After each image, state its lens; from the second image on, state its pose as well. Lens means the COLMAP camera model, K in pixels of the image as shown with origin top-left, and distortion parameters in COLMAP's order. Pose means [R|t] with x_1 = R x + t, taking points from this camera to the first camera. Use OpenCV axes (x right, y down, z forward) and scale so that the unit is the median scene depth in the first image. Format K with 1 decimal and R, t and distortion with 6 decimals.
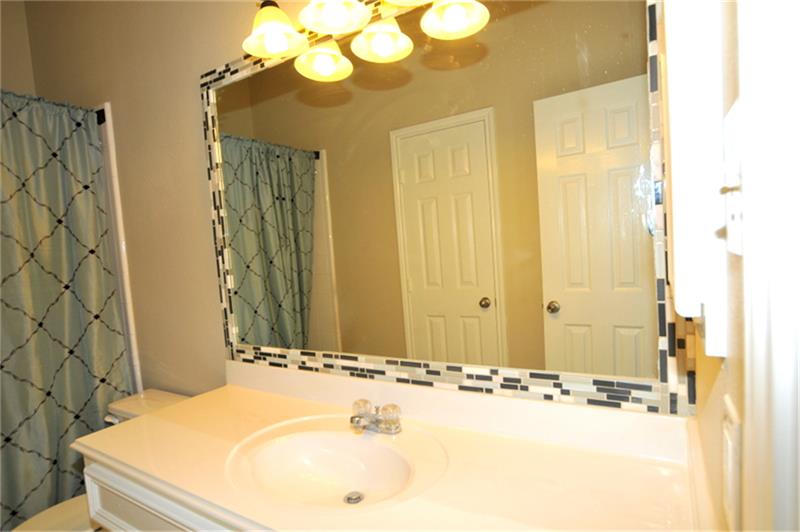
lens RADIAL K [[430.1, 0, 408.3], [0, 430.1, 276.4], [0, 0, 1]] dist [-0.063570, 0.034646]
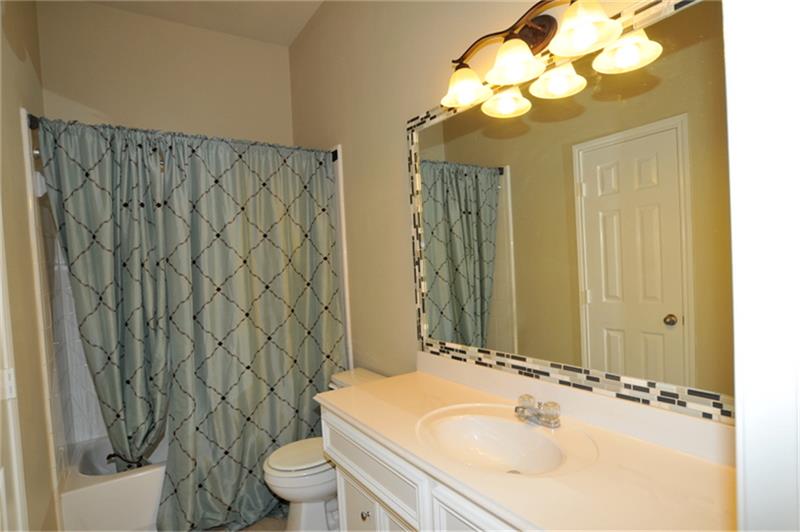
lens RADIAL K [[430.1, 0, 400.7], [0, 430.1, 272.7], [0, 0, 1]] dist [-0.063570, 0.034646]
pose [[0.905105, 0.034819, -0.423761, 0.044123], [-0.043057, 0.999024, -0.009878, -0.013001], [0.423003, 0.027186, 0.905720, -0.149572]]
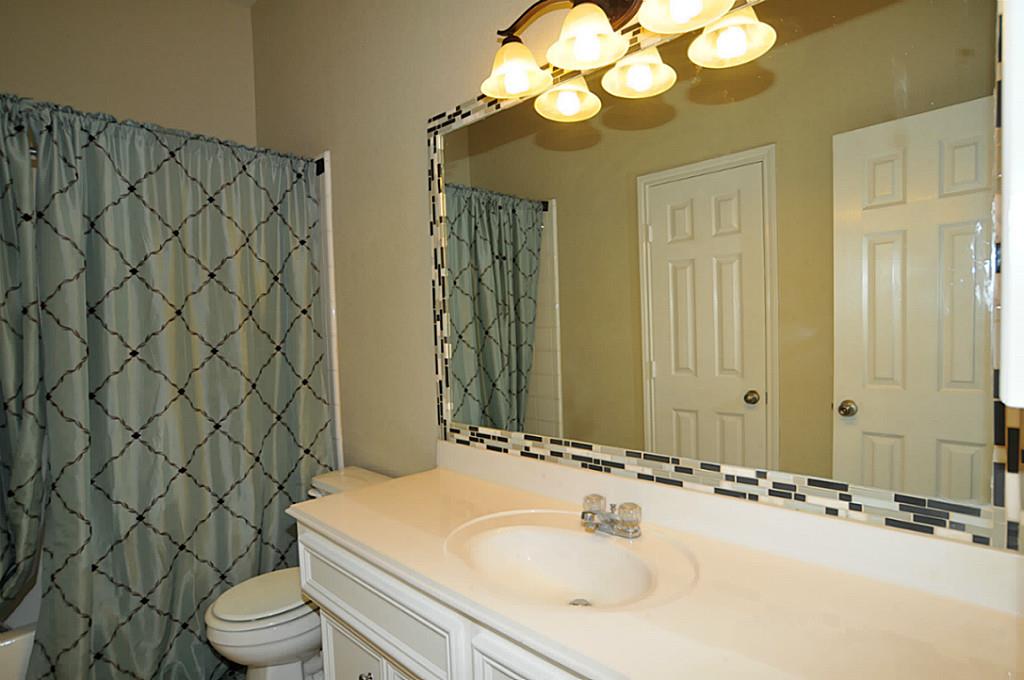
lens RADIAL K [[550.6, 0, 518.1], [0, 550.6, 351.5], [0, 0, 1]] dist [-0.063570, 0.034646]
pose [[0.972031, 0.051302, -0.229180, -0.016158], [-0.054323, 0.998500, -0.006889, 0.013615], [0.228482, 0.019146, 0.973360, -0.075586]]
